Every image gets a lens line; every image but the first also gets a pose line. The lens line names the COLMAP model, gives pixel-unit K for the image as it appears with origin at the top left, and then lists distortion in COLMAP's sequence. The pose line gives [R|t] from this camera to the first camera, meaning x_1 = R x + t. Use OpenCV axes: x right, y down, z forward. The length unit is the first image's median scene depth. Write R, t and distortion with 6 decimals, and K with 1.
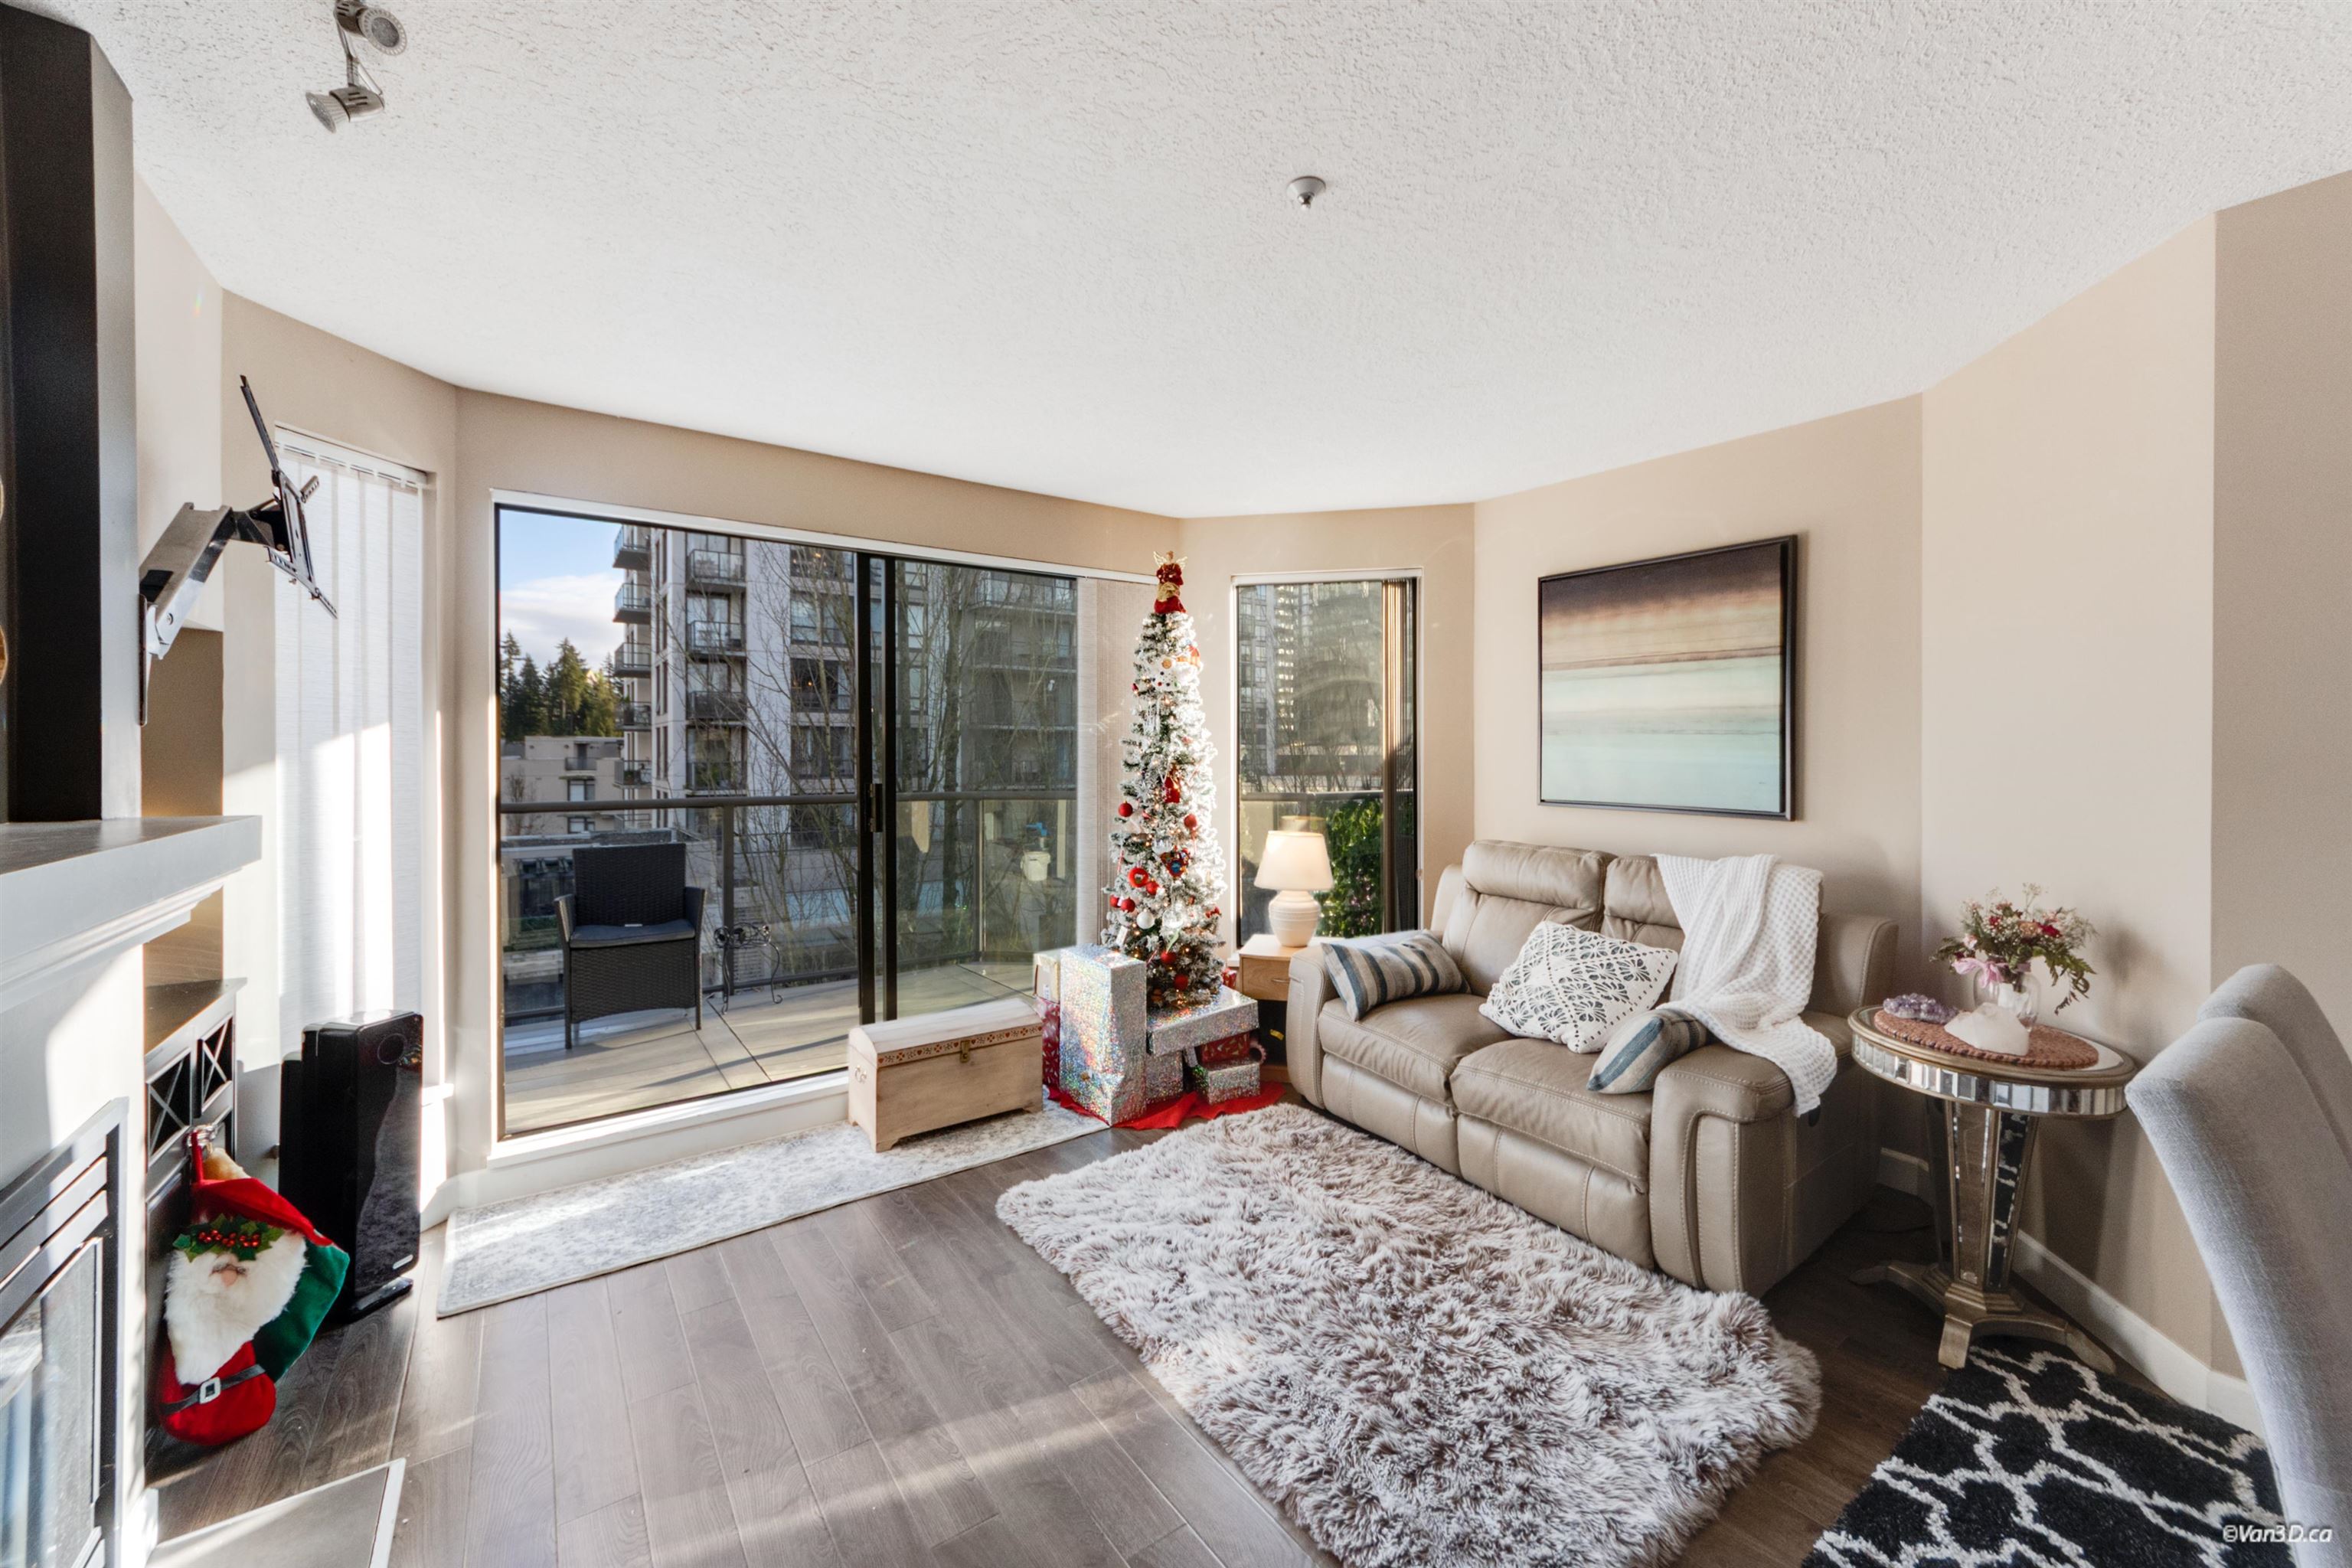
lens RADIAL K [[904.2, 0, 1212.6], [0, 904.2, 761.2], [0, 0, 1]] dist [-0.003511, 0.000939]
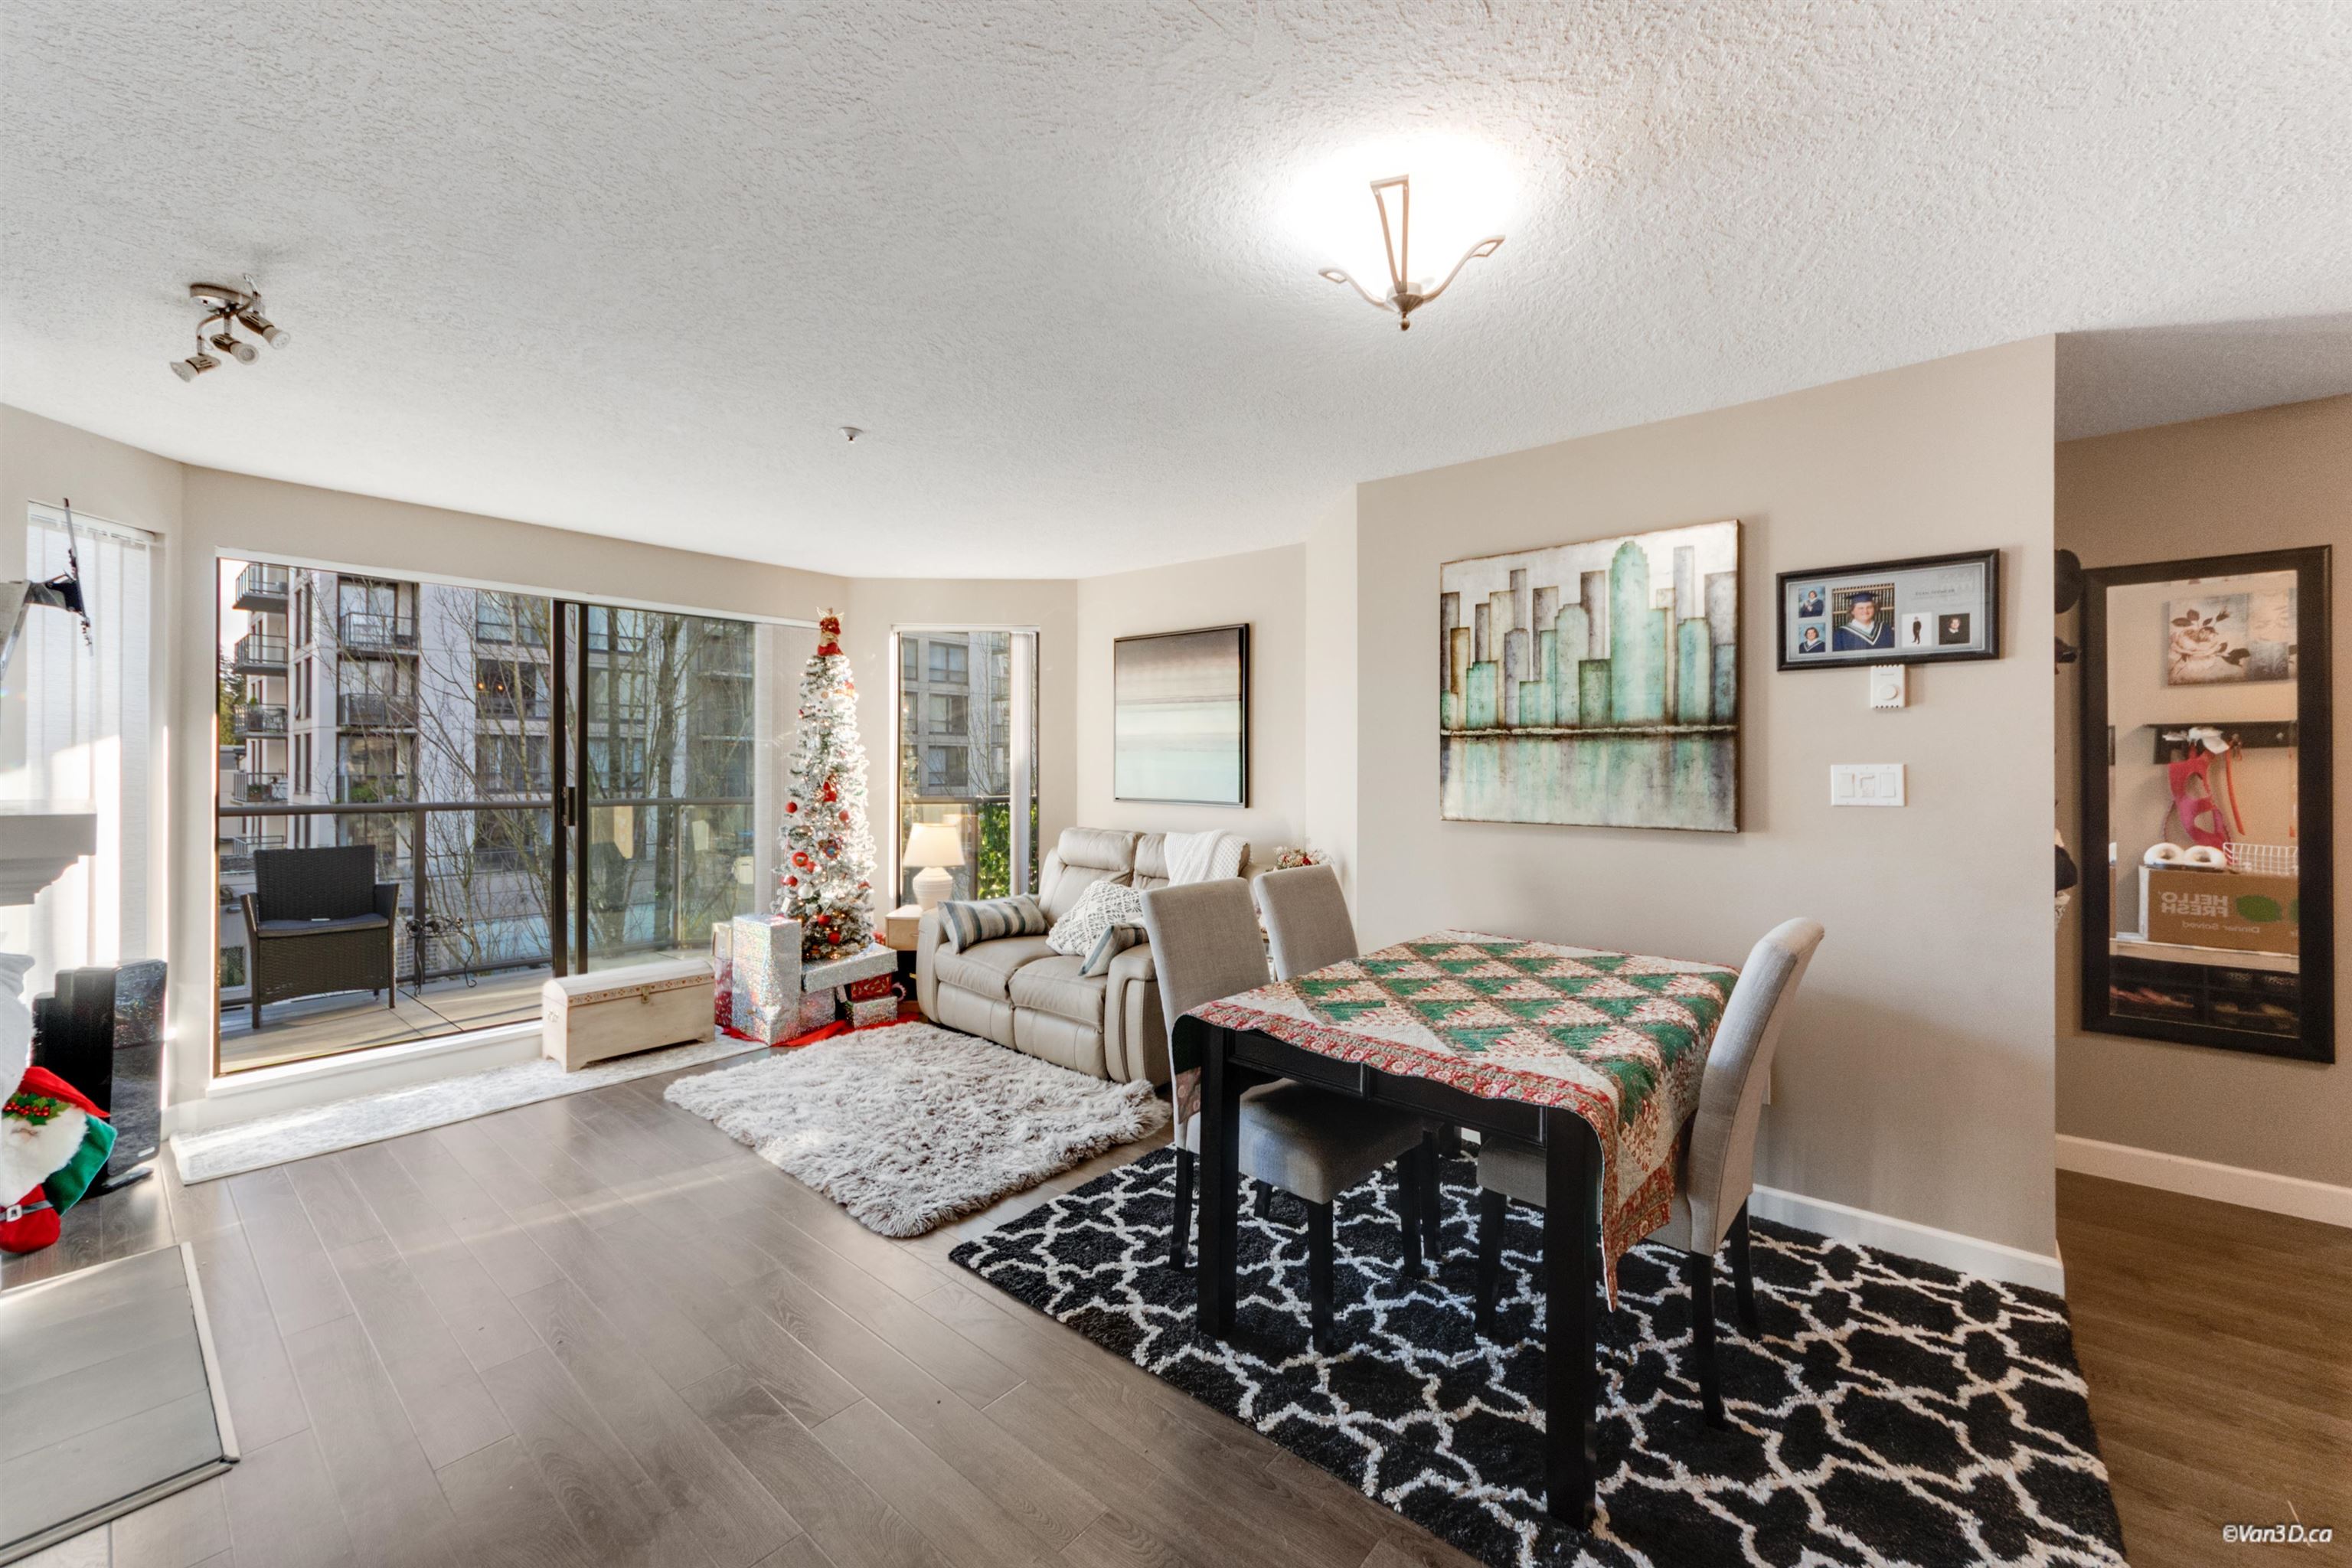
lens RADIAL K [[904.2, 0, 1206.2], [0, 904.2, 766.4], [0, 0, 1]] dist [-0.003511, 0.000939]
pose [[0.969931, 0.003223, 0.243359, 0.191437], [-0.000839, 0.999951, -0.009900, 0.009270], [-0.243379, 0.009399, 0.969886, -0.459385]]
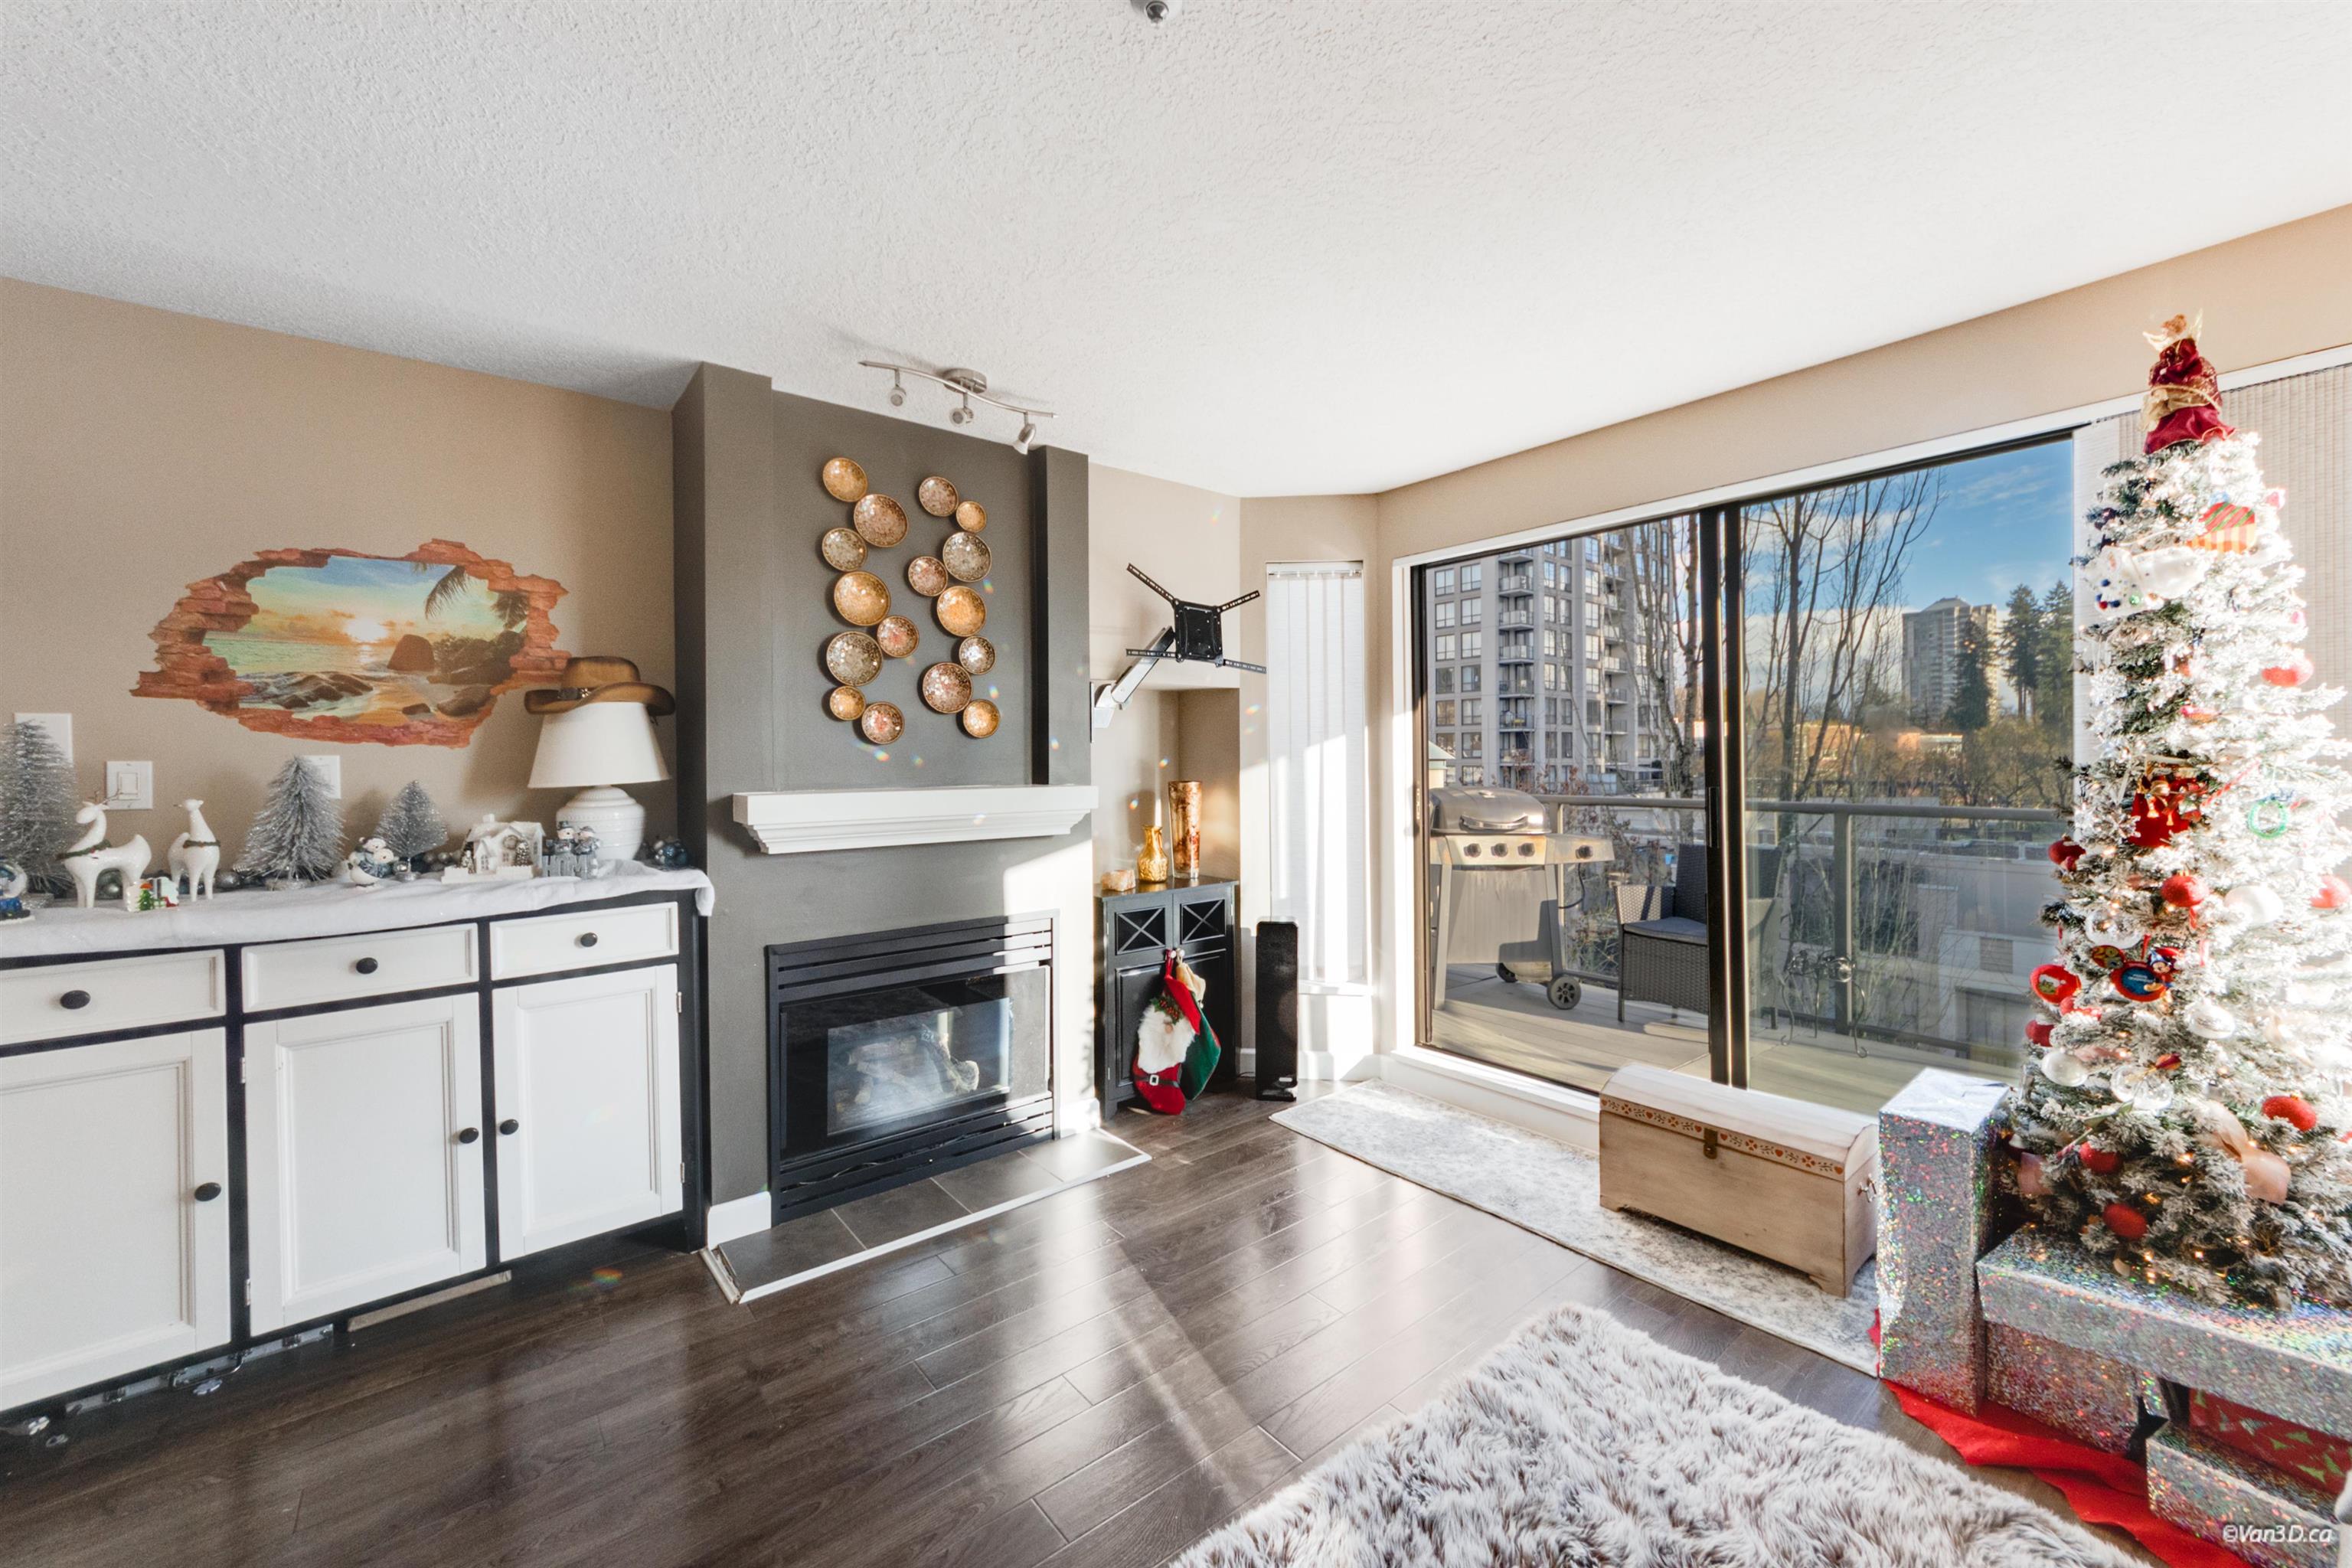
lens RADIAL K [[904.2, 0, 1180.4], [0, 904.2, 772.5], [0, 0, 1]] dist [-0.003511, 0.000939]
pose [[0.040781, 0.013079, -0.999083, 0.477589], [-0.001609, 0.999914, 0.013024, 0.000303], [0.999167, 0.001077, 0.040798, 0.544246]]
